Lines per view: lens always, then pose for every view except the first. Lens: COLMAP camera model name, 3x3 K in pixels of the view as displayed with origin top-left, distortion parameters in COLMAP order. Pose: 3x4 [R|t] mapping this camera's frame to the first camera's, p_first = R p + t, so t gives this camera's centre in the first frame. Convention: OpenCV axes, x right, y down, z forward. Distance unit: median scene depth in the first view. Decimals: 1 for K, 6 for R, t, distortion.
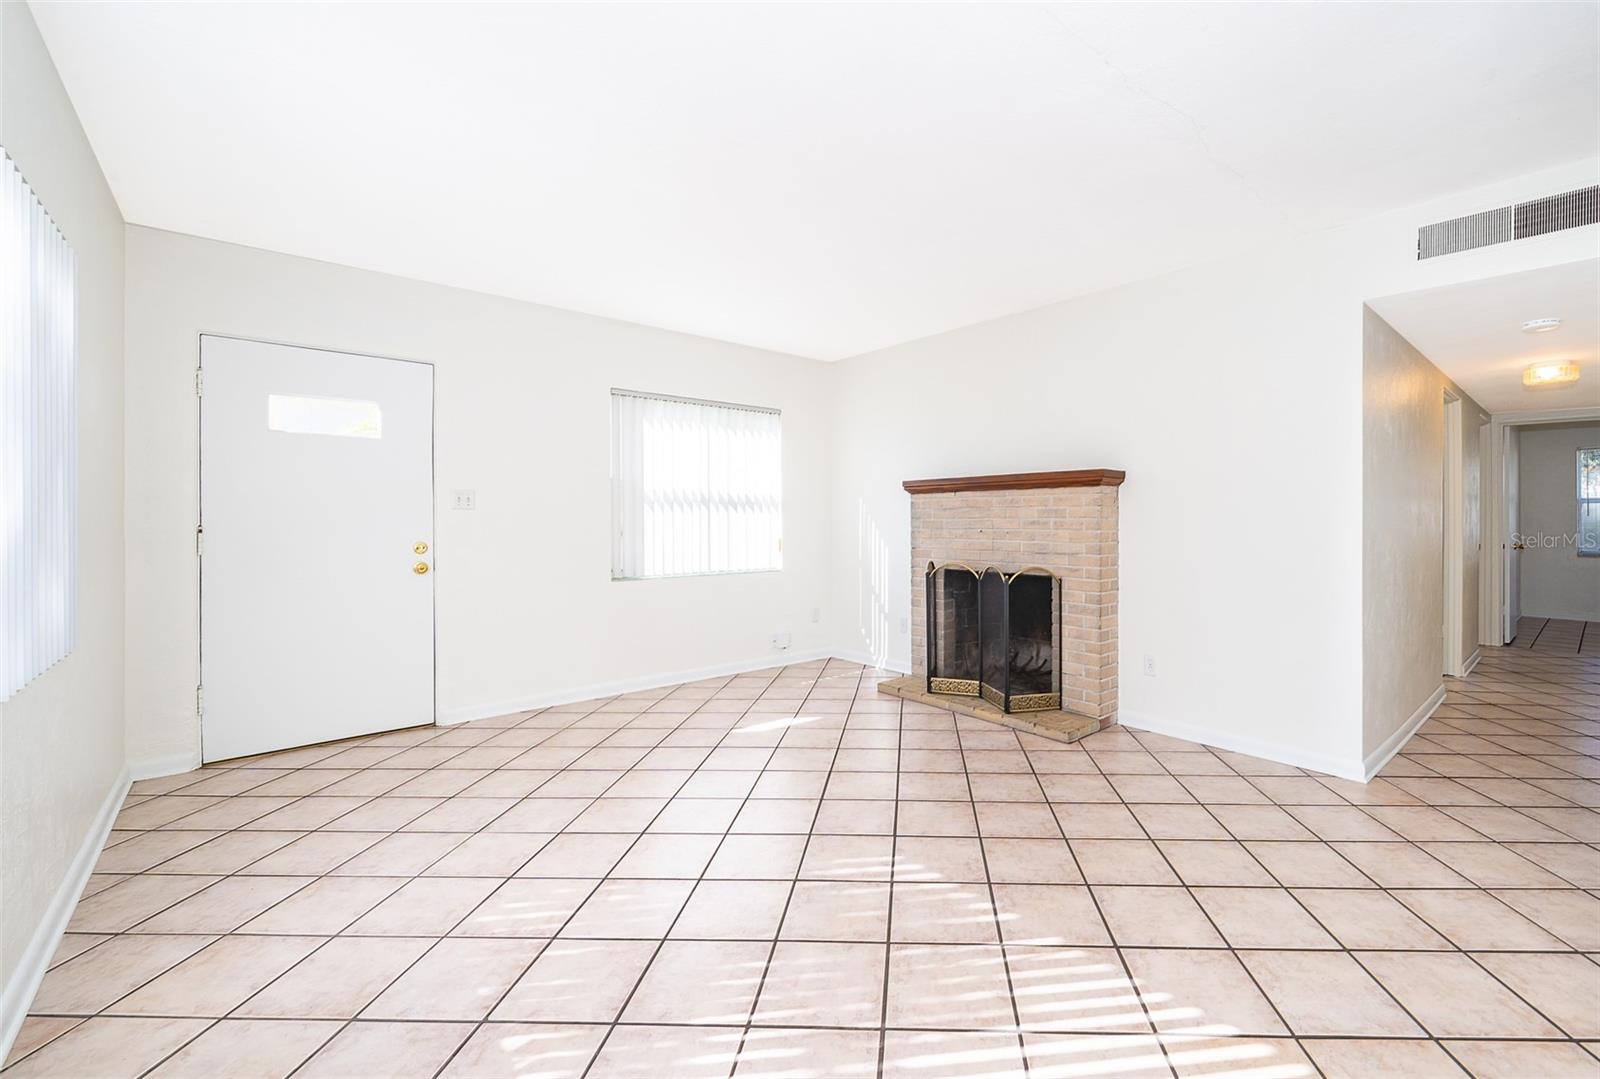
lens RADIAL K [[585.8, 0, 854.0], [0, 585.8, 528.3], [0, 0, 1]] dist [-0.009084, -0.000532]
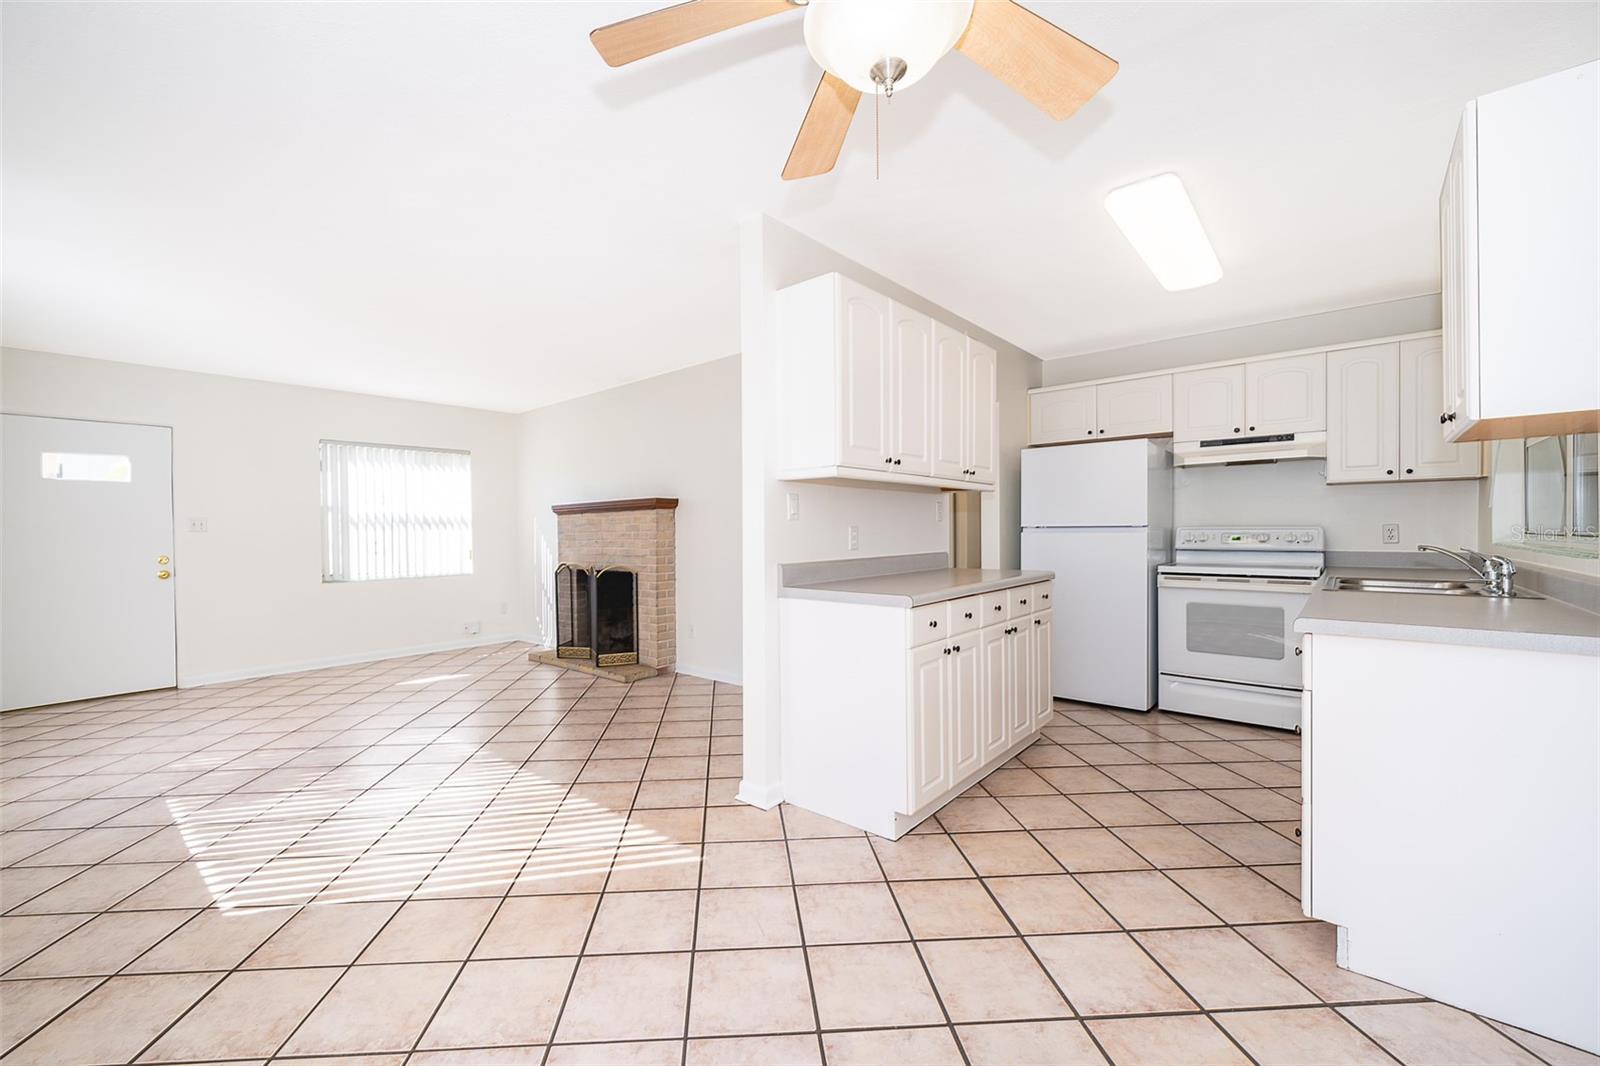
lens RADIAL K [[646.8, 0, 768.1], [0, 646.8, 534.9], [0, 0, 1]] dist [0.001291, -0.000535]
pose [[0.997561, -0.015734, 0.068001, 0.503136], [0.016238, 0.999845, -0.006859, 0.006386], [-0.067882, 0.007946, 0.997662, -0.544634]]
